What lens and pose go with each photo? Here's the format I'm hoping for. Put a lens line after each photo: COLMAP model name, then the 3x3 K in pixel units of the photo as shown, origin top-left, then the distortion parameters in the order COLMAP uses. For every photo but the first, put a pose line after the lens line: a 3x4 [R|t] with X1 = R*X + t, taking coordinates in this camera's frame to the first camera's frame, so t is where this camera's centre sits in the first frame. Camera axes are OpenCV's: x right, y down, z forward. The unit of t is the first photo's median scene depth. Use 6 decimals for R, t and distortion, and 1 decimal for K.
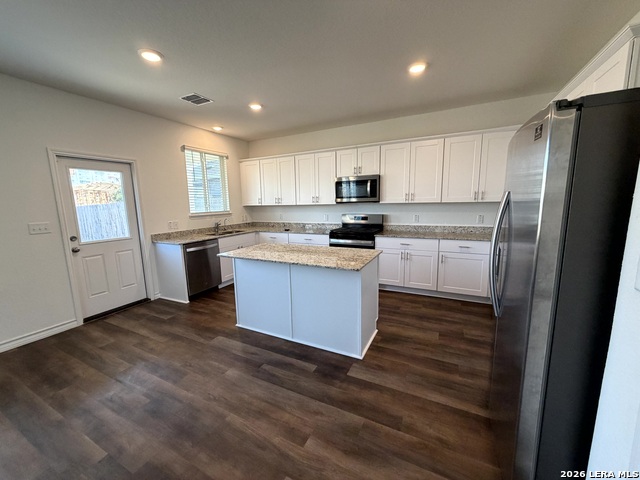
lens RADIAL K [[255.5, 0, 320.0], [0, 255.5, 240.0], [0, 0, 1]] dist [-0.000578, 0.000271]
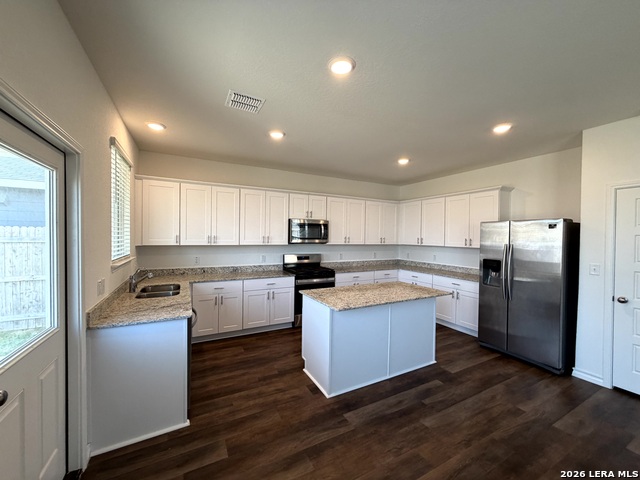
lens RADIAL K [[255.5, 0, 320.0], [0, 255.5, 240.0], [0, 0, 1]] dist [-0.000578, 0.000271]
pose [[0.575360, 0.027738, 0.817430, -0.739358], [0.107935, 0.988109, -0.109501, -0.042181], [-0.810747, 0.151232, 0.565524, 0.379368]]
